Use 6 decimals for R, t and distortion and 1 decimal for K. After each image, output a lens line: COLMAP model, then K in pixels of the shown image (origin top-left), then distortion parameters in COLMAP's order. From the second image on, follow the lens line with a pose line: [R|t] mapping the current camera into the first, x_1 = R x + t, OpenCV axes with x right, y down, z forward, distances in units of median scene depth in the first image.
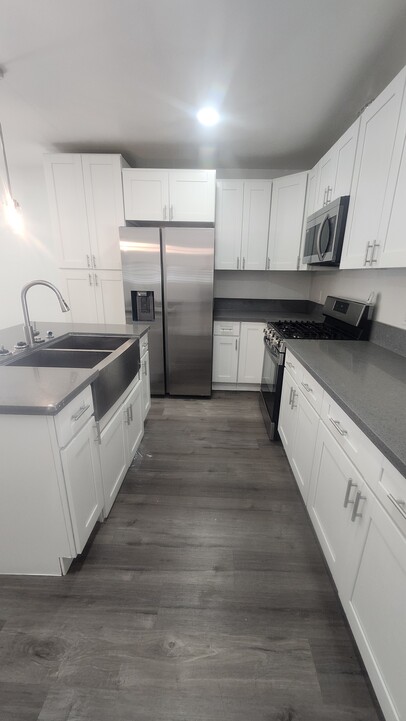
lens RADIAL K [[281.2, 0, 210.0], [0, 281.2, 363.5], [0, 0, 1]] dist [0.002865, -0.000037]
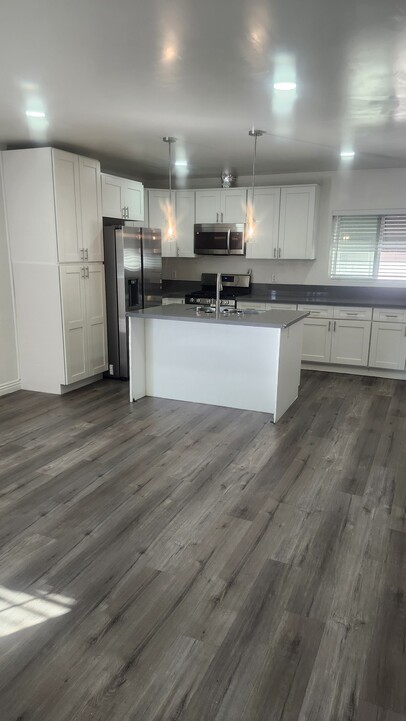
lens RADIAL K [[492.0, 0, 201.2], [0, 492.0, 362.2], [0, 0, 1]] dist [0.071903, -0.001891]
pose [[0.384047, -0.220962, 0.896484, -2.069696], [0.284034, 0.952132, 0.113000, -0.087157], [-0.878540, 0.211235, 0.428424, -0.036812]]
